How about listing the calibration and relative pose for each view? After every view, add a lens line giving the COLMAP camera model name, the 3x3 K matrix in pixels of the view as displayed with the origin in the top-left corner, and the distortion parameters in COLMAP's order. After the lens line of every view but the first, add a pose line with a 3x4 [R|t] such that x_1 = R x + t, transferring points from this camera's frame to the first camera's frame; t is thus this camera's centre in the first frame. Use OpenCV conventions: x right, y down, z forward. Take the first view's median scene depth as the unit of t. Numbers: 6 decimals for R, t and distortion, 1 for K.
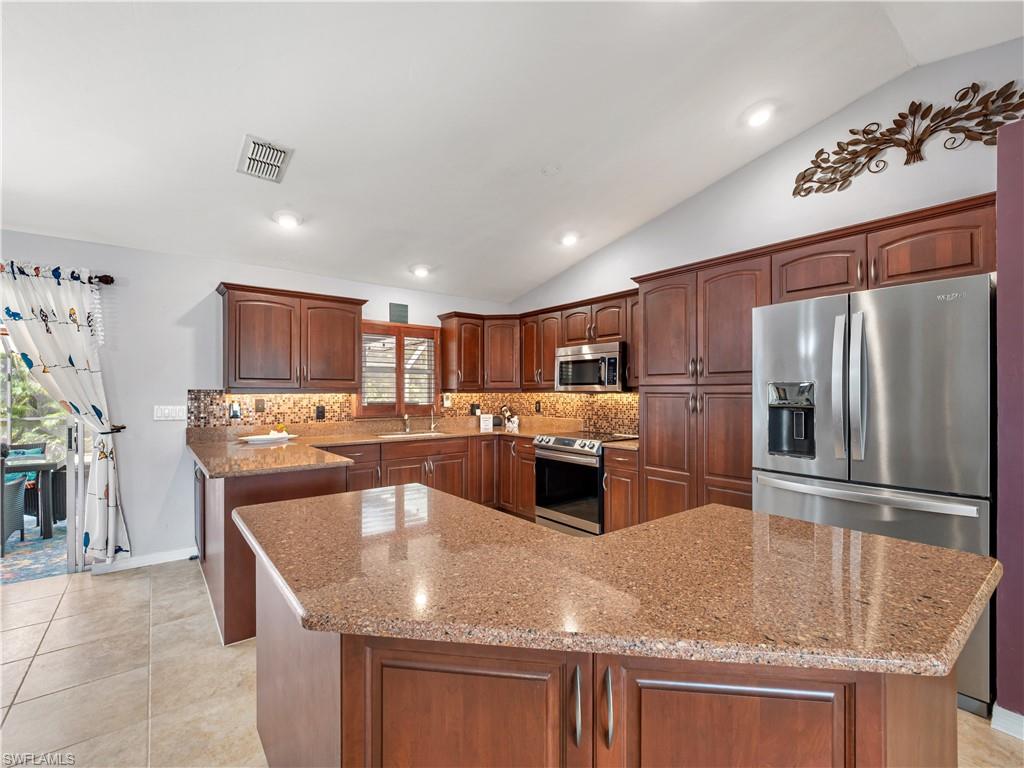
lens RADIAL K [[449.3, 0, 501.9], [0, 449.3, 391.1], [0, 0, 1]] dist [-0.001338, -0.000499]
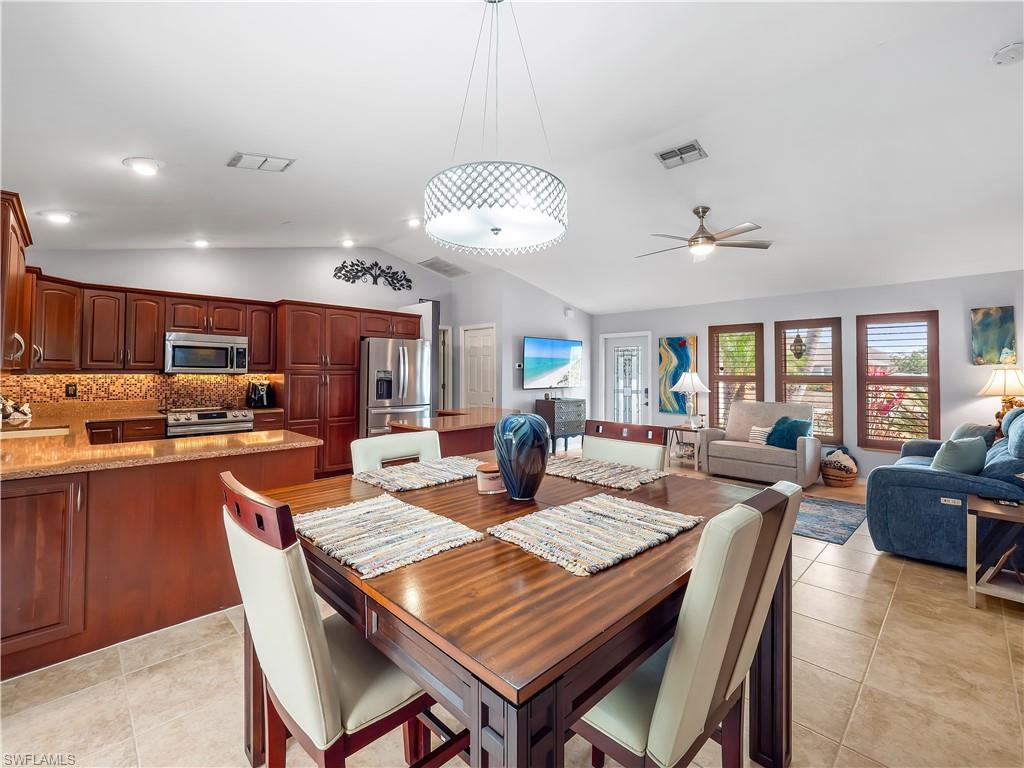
lens RADIAL K [[448.5, 0, 506.6], [0, 448.5, 361.7], [0, 0, 1]] dist [0.000048, -0.000566]
pose [[-0.115367, 0.026950, 0.992957, -1.080830], [-0.007130, 0.999584, -0.027958, -0.001879], [-0.993297, -0.010305, -0.115127, 0.345917]]
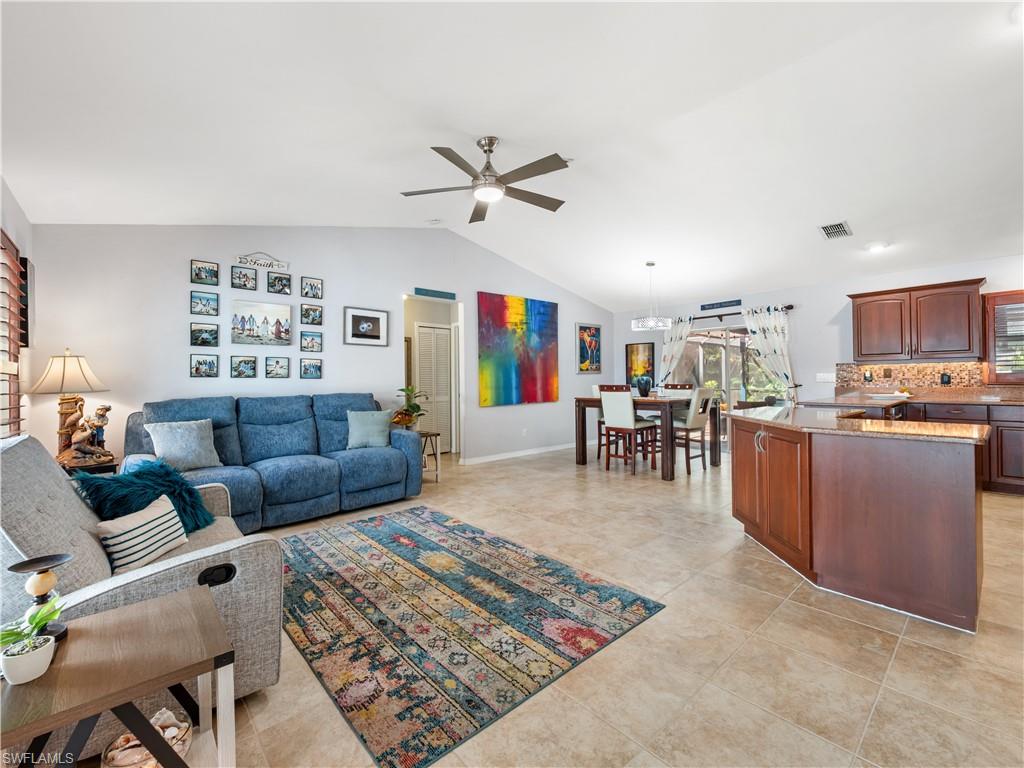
lens RADIAL K [[433.9, 0, 504.1], [0, 433.9, 377.8], [0, 0, 1]] dist [0.004704, -0.006245]
pose [[0.060439, -0.003457, -0.998166, 0.704716], [0.015486, 0.999877, -0.002525, 0.029812], [0.998052, -0.015305, 0.060485, -0.261557]]
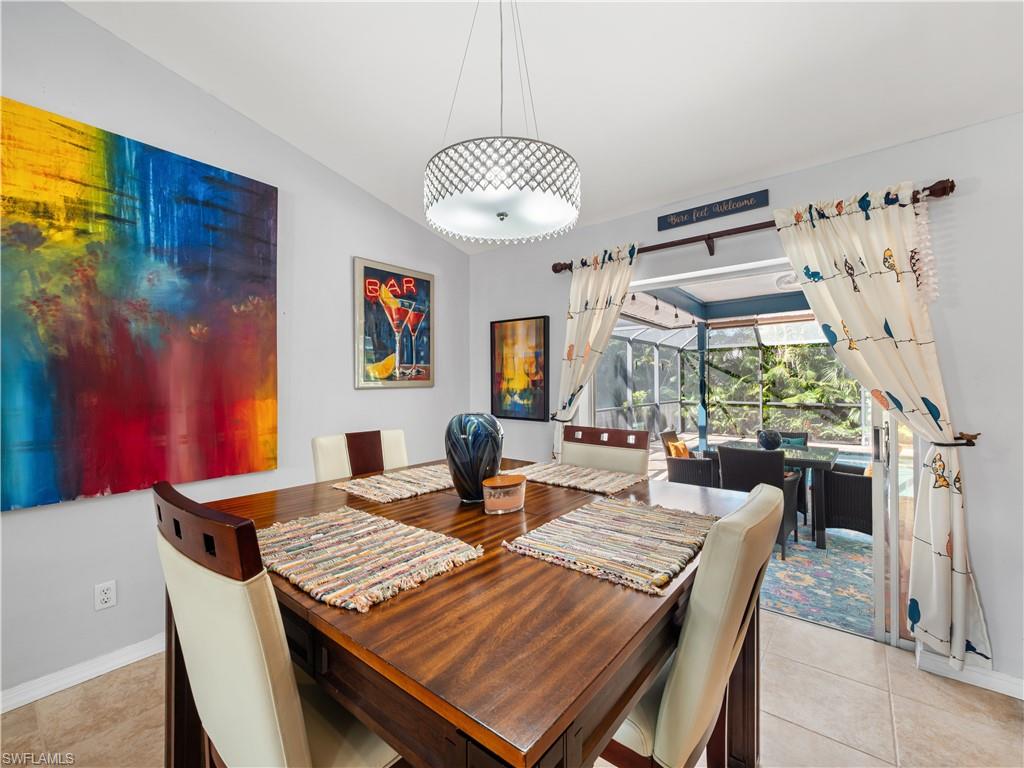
lens RADIAL K [[433.9, 0, 504.1], [0, 433.9, 377.8], [0, 0, 1]] dist [0.004704, -0.006245]
pose [[0.225027, -0.011783, -0.974281, -0.356896], [0.007191, 0.999920, -0.010432, 0.004863], [0.974326, -0.004659, 0.225093, 0.235682]]
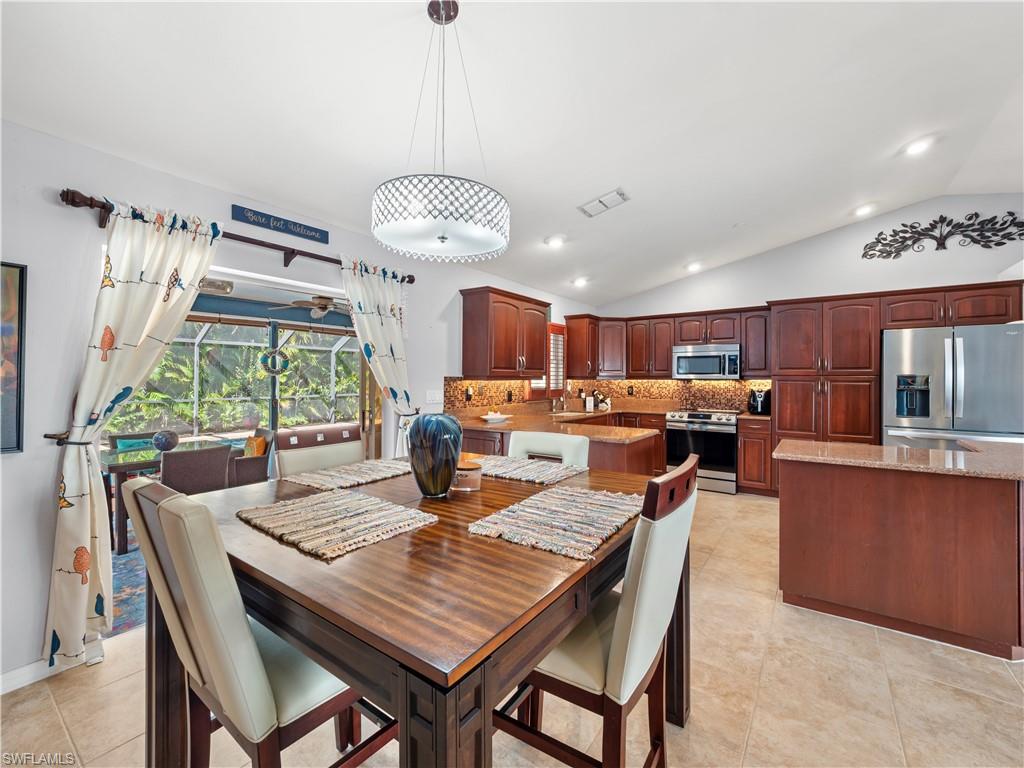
lens RADIAL K [[432.6, 0, 506.8], [0, 432.6, 377.2], [0, 0, 1]] dist [0.000217, -0.000716]
pose [[0.958779, 0.004640, 0.284114, -0.754138], [-0.004916, 0.999988, 0.000261, -0.002424], [-0.284109, -0.001647, 0.958791, -0.088253]]
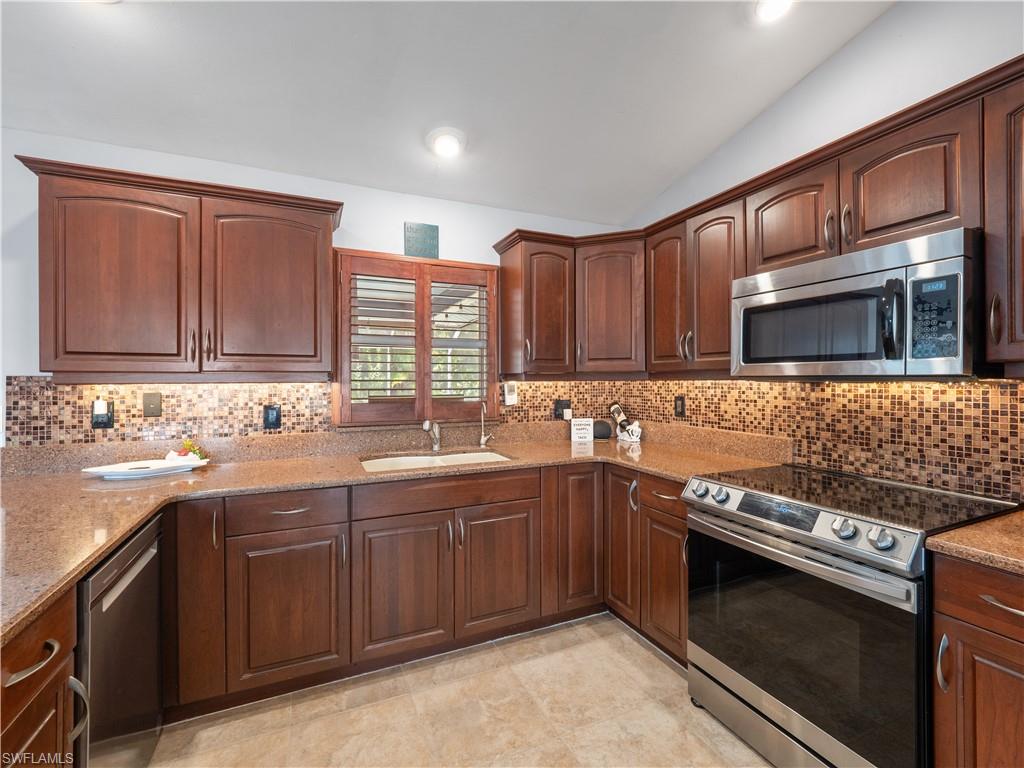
lens RADIAL K [[443.7, 0, 505.6], [0, 443.7, 377.7], [0, 0, 1]] dist [0.004996, -0.006654]
pose [[0.971610, -0.003381, -0.236562, 0.005743], [0.003206, 0.999994, -0.001124, 0.000969], [0.236564, 0.000334, 0.971616, 0.550610]]
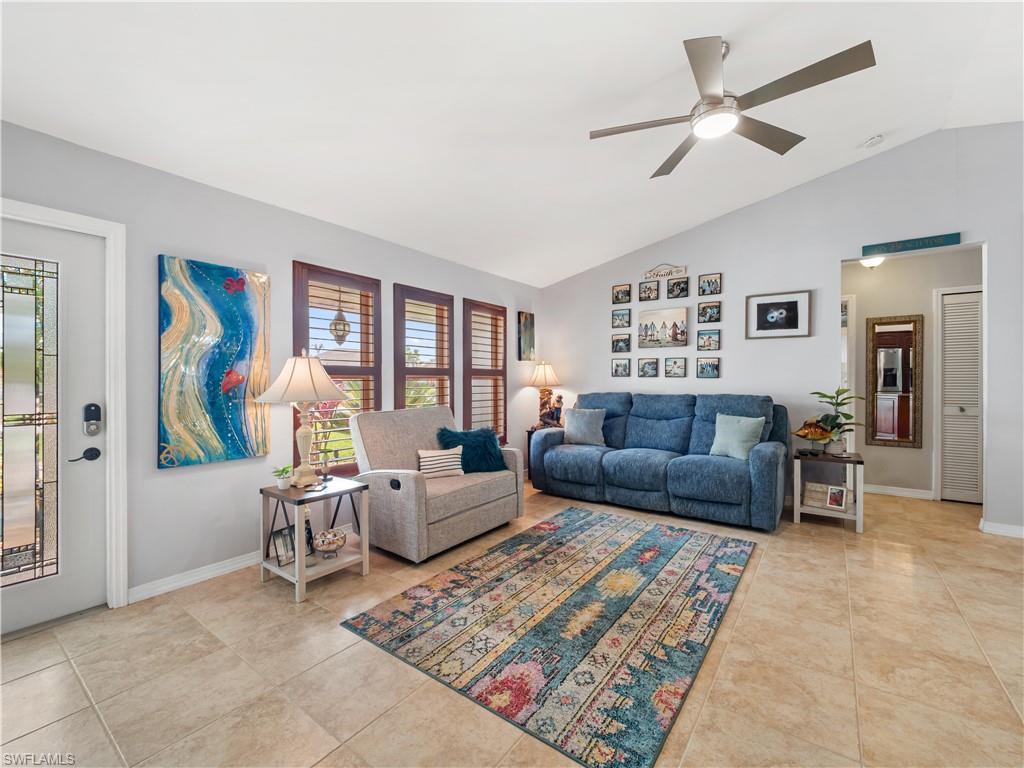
lens RADIAL K [[434.8, 0, 505.4], [0, 434.8, 381.5], [0, 0, 1]] dist [0.020715, -0.021684]
pose [[-0.962475, 0.006201, -0.271299, 0.342653], [0.006143, 0.999981, 0.001064, 0.026489], [0.271301, -0.000642, -0.962494, 0.236842]]
